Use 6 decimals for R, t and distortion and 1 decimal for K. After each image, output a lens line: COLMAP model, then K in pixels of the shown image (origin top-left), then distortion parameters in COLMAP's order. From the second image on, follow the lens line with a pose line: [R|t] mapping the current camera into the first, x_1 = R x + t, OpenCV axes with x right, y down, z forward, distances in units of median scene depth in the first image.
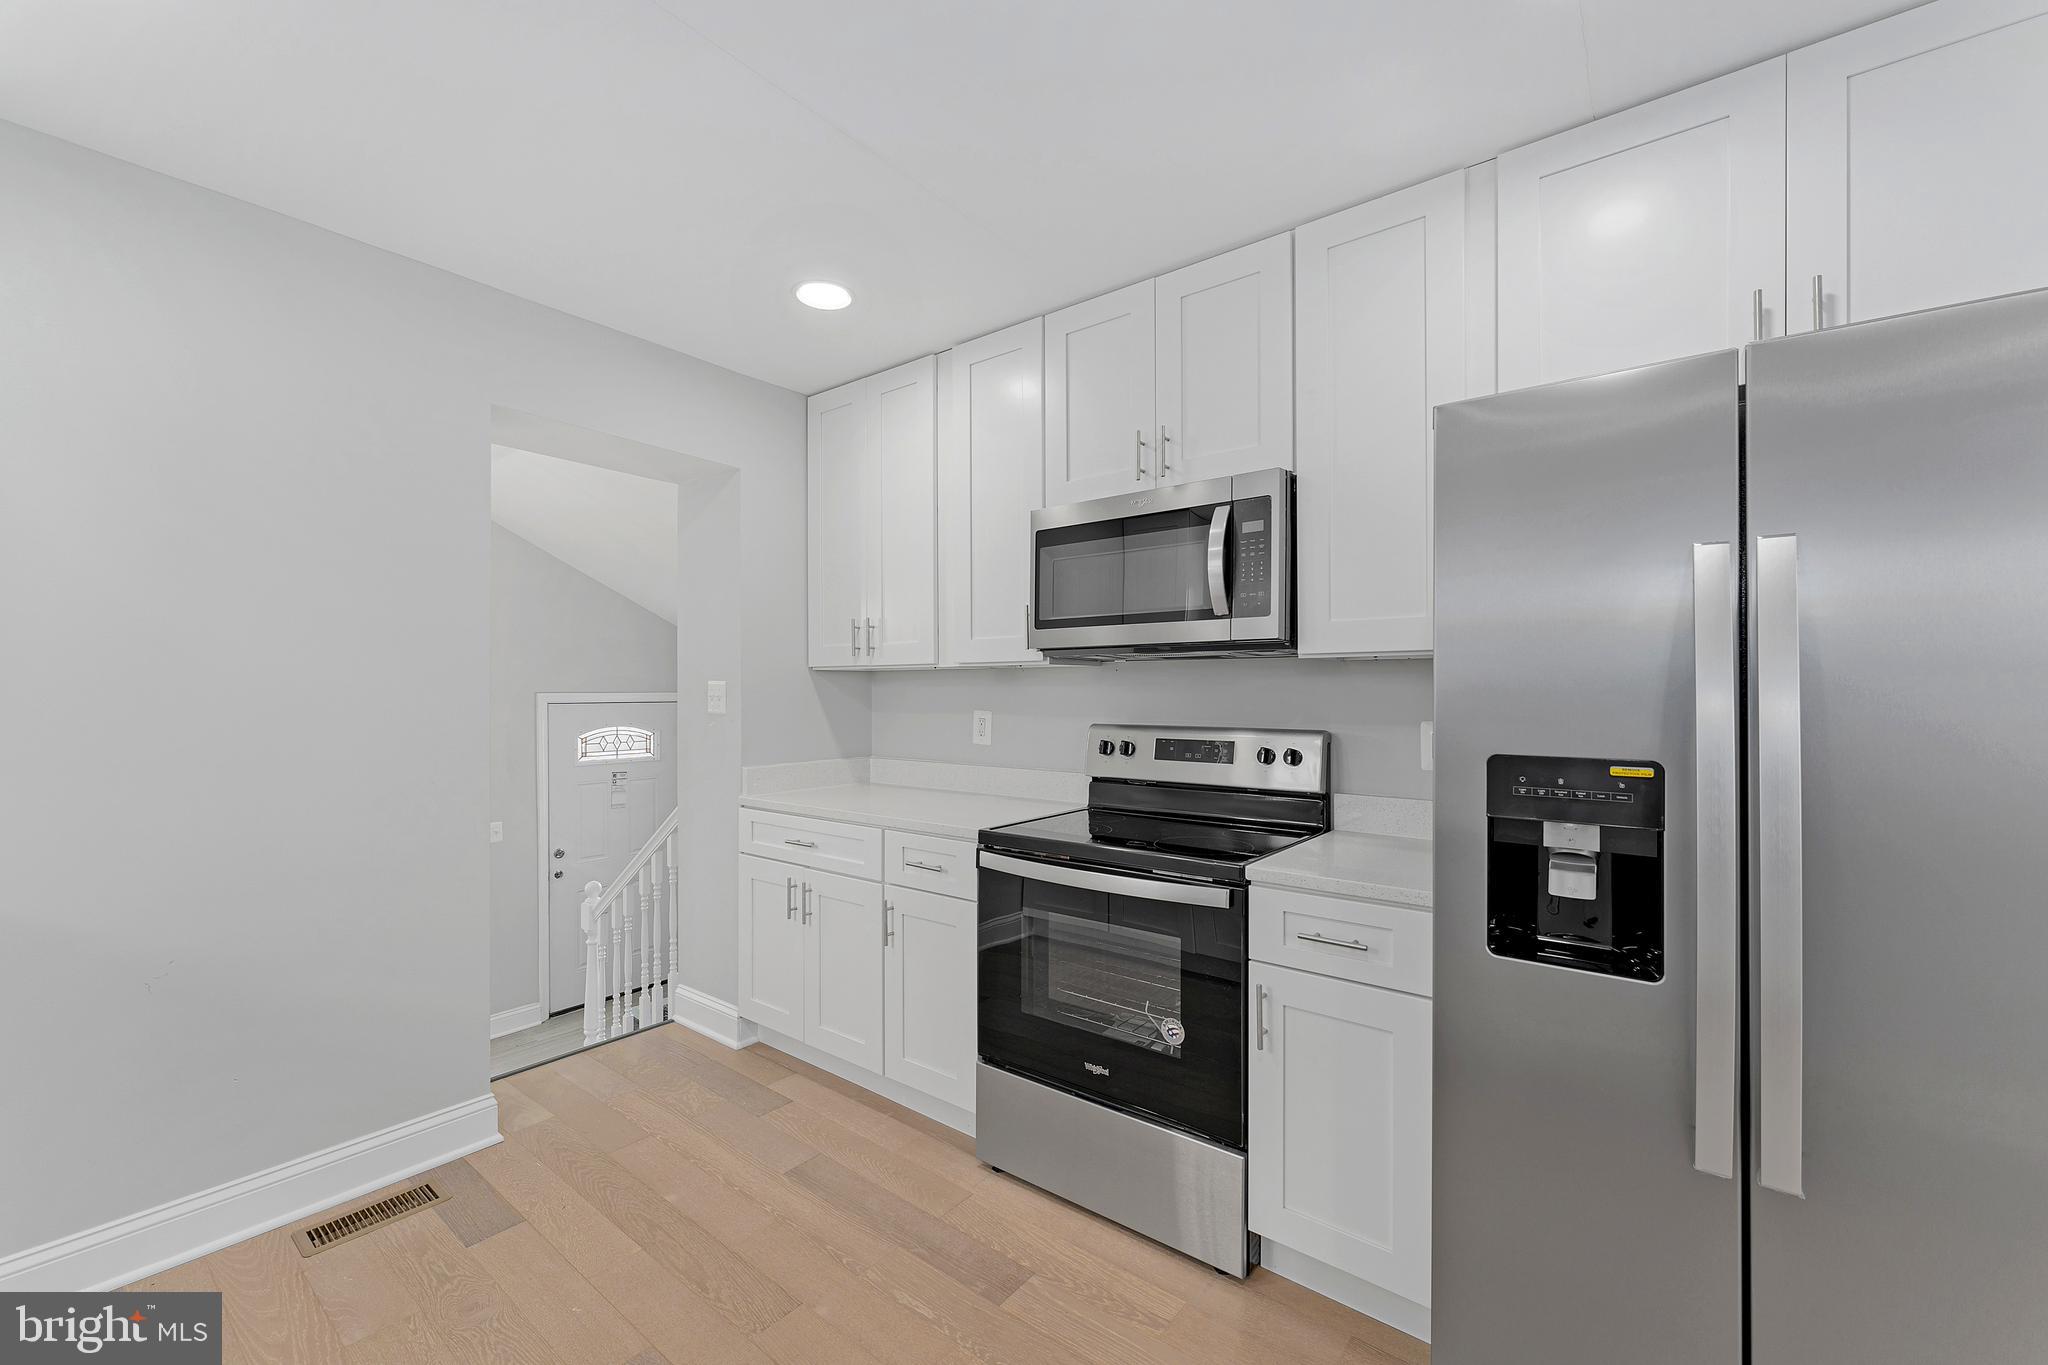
lens RADIAL K [[822.6, 0, 1016.7], [0, 822.6, 685.1], [0, 0, 1]] dist [0.000781, -0.000191]
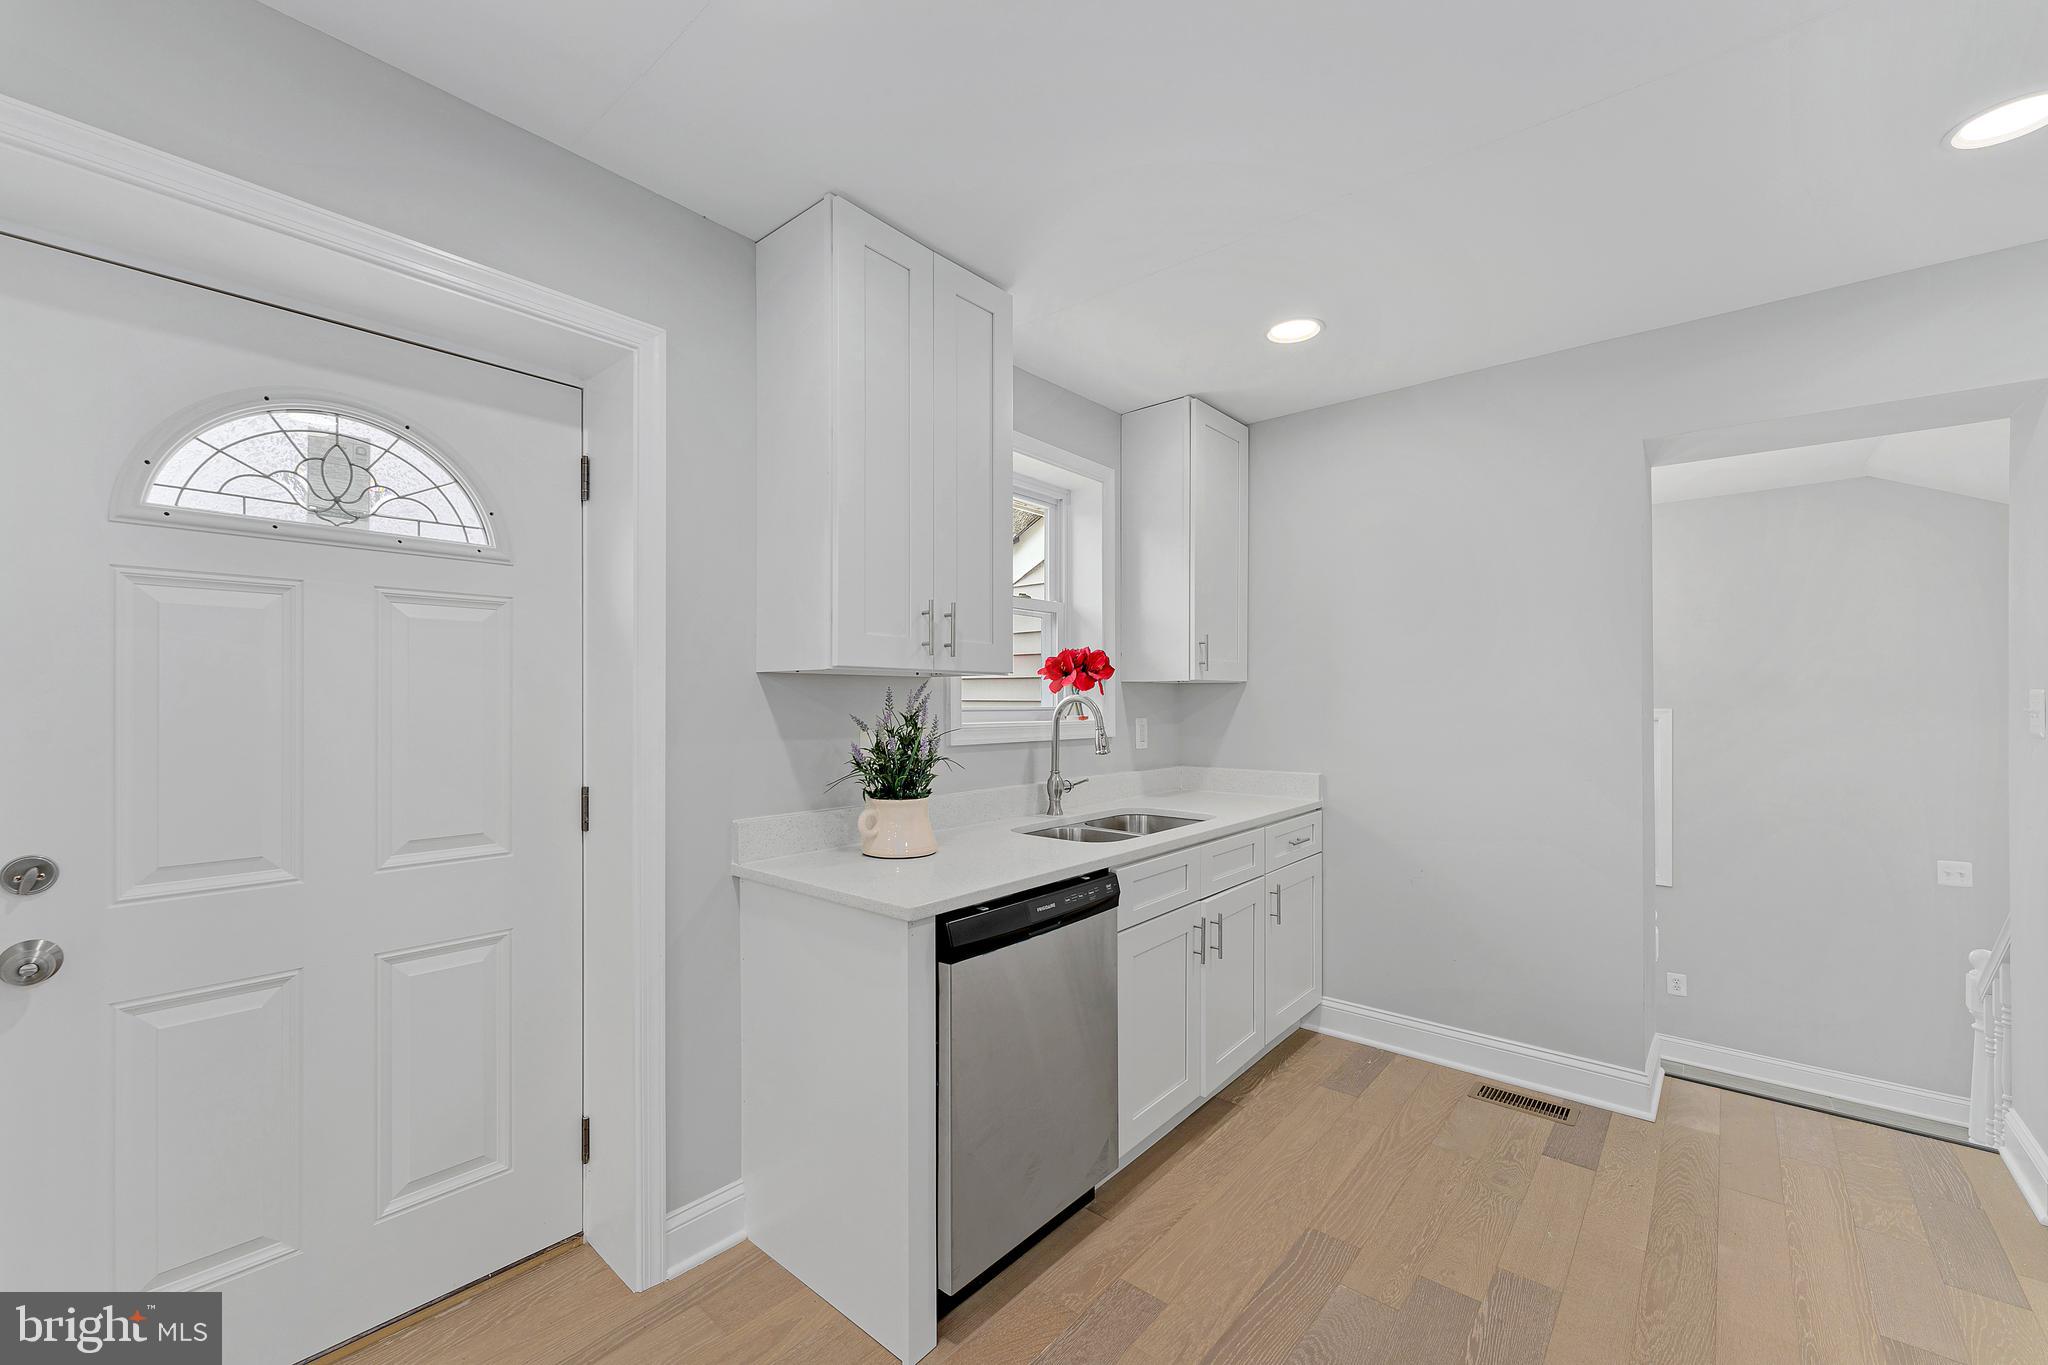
lens RADIAL K [[825.4, 0, 1017.0], [0, 825.4, 689.5], [0, 0, 1]] dist [0.002776, 0.000497]
pose [[-0.039233, -0.010473, -0.999175, 0.479697], [0.007871, 0.999911, -0.010790, -0.005498], [0.999199, -0.008287, -0.039147, 0.209998]]
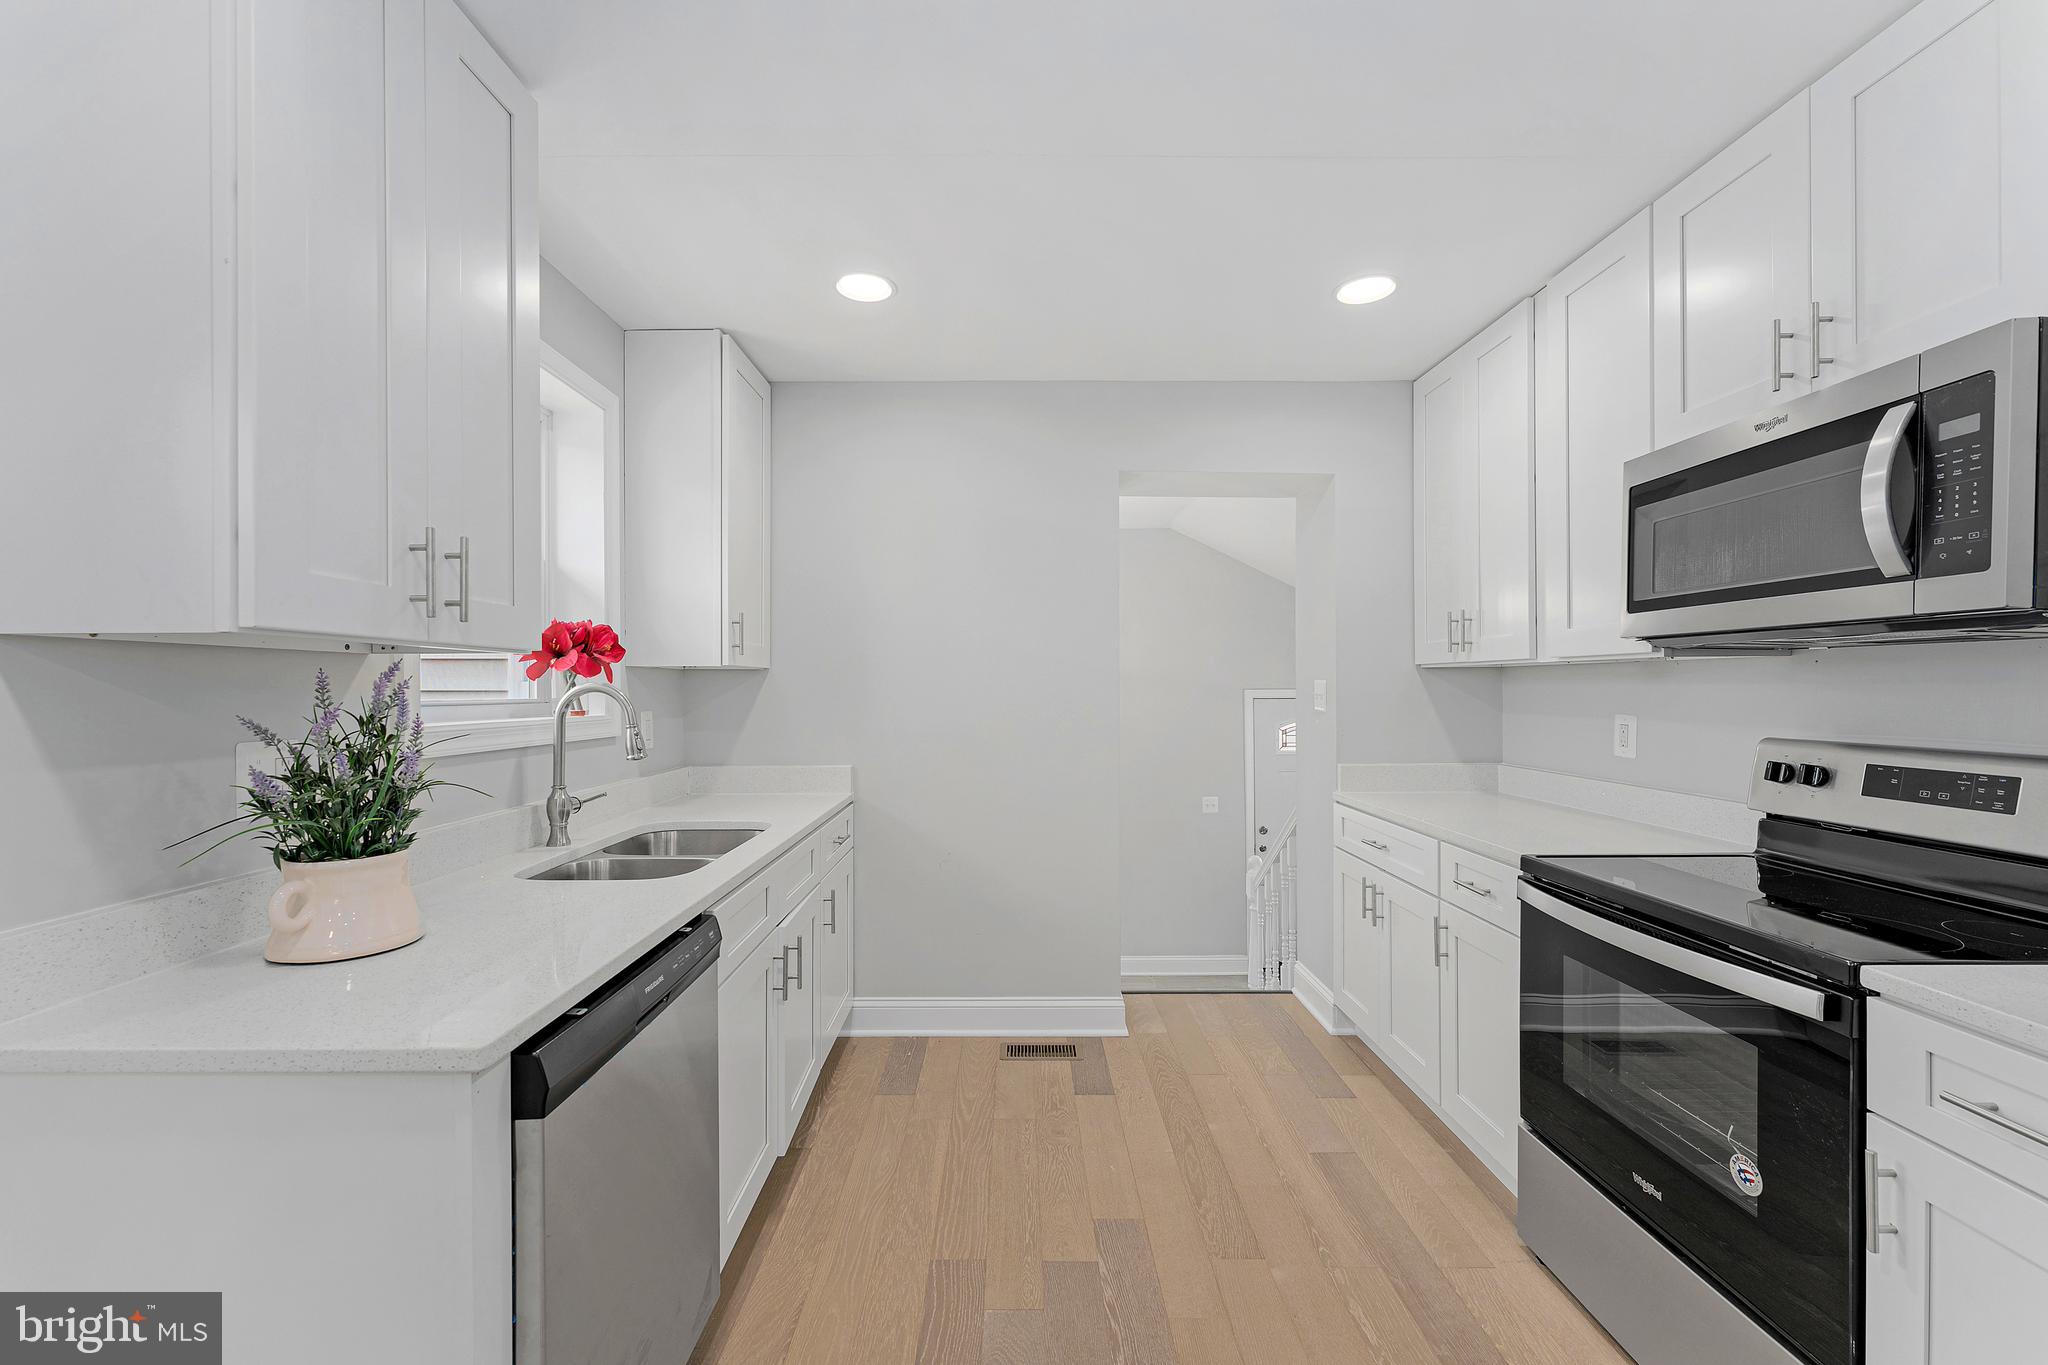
lens RADIAL K [[822.6, 0, 1016.7], [0, 822.6, 685.1], [0, 0, 1]] dist [0.000781, -0.000191]
pose [[0.623135, -0.002332, -0.782110, 0.275897], [0.007768, 0.999965, 0.003207, -0.006395], [0.782075, -0.008074, 0.623132, 0.054896]]
